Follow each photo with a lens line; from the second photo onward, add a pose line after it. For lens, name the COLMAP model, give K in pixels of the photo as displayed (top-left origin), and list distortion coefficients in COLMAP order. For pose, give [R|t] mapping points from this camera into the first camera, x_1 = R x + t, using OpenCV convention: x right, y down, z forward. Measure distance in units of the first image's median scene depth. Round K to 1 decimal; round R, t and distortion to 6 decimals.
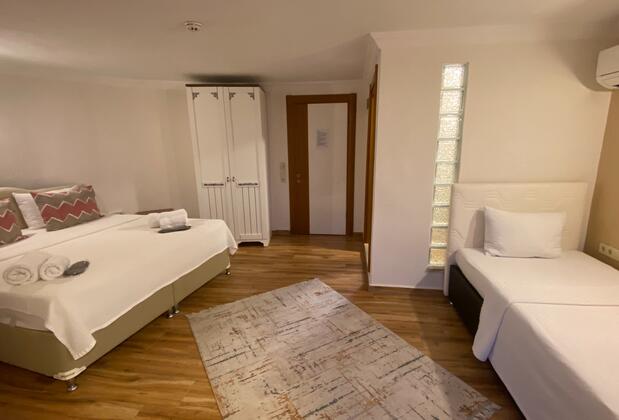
lens RADIAL K [[301.6, 0, 311.3], [0, 301.6, 211.5], [0, 0, 1]] dist [0.008376, -0.016274]
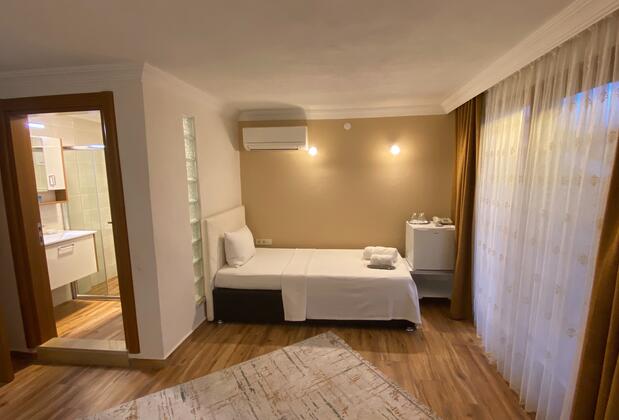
lens RADIAL K [[301.6, 0, 311.1], [0, 301.6, 213.7], [0, 0, 1]] dist [0.008376, -0.016274]
pose [[-0.003574, -0.136421, 0.990644, -0.695961], [0.243299, 0.960764, 0.133184, -0.183011], [-0.969945, 0.241498, 0.029757, 0.600635]]
